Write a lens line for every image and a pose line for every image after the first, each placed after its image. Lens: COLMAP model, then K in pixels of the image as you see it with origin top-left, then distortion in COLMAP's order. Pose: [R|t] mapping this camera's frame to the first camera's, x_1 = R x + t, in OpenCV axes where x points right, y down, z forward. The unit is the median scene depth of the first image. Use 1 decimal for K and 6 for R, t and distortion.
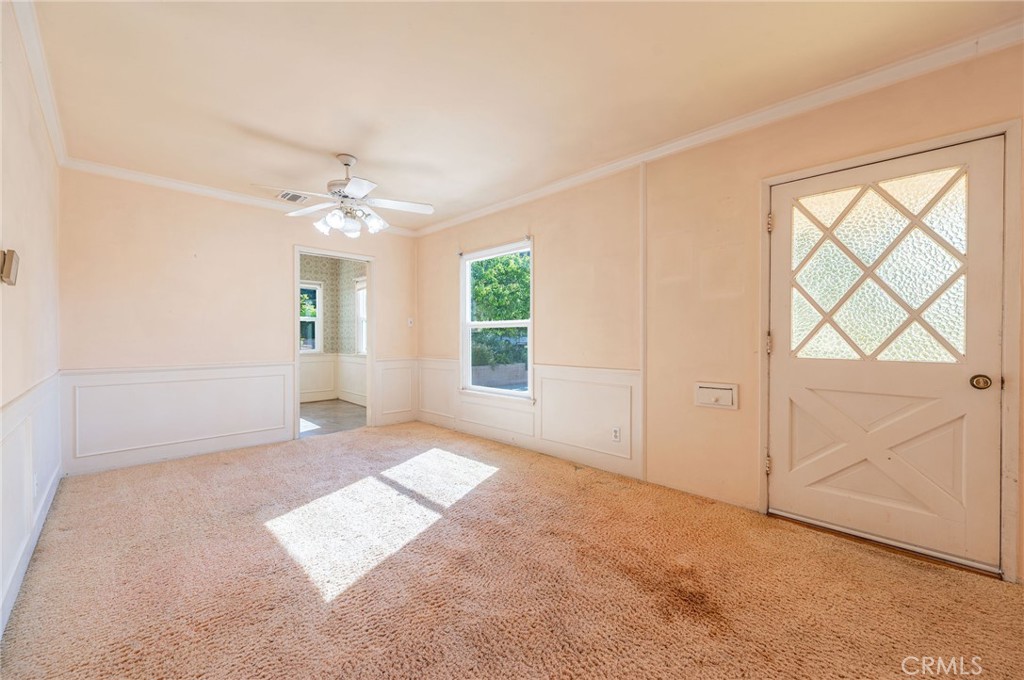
lens RADIAL K [[400.3, 0, 512.6], [0, 400.3, 339.9], [0, 0, 1]] dist [-0.001614, -0.000029]
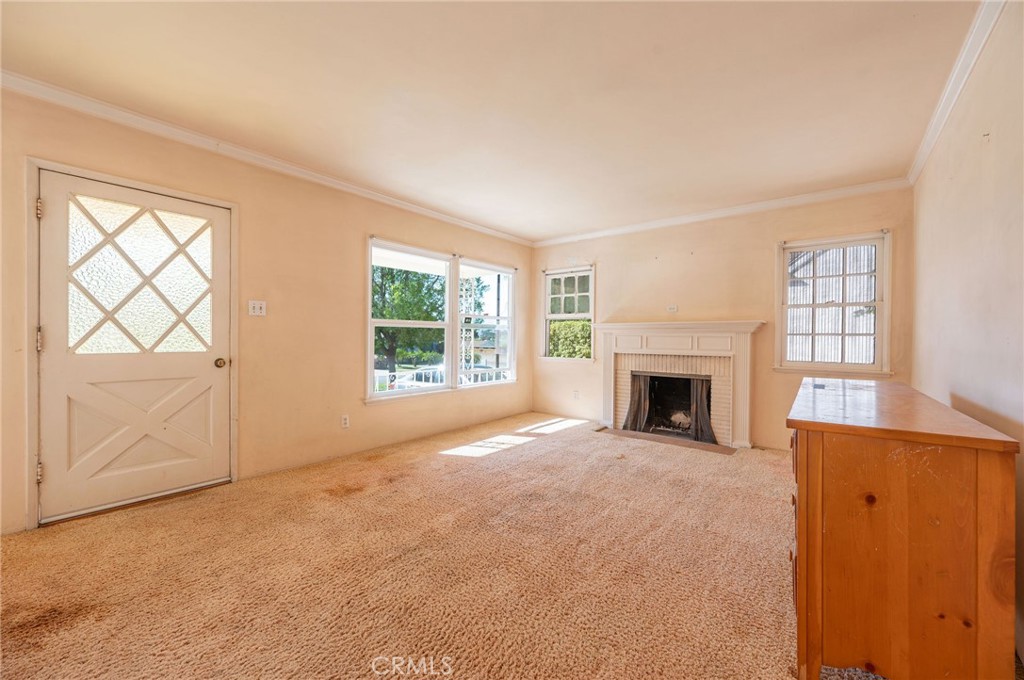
lens RADIAL K [[400.3, 0, 512.7], [0, 400.3, 338.4], [0, 0, 1]] dist [-0.001614, -0.000029]
pose [[-0.110256, -0.005311, 0.993889, -0.327552], [0.002938, 0.999980, 0.005669, 0.002404], [-0.993899, 0.003545, -0.110238, 0.021478]]
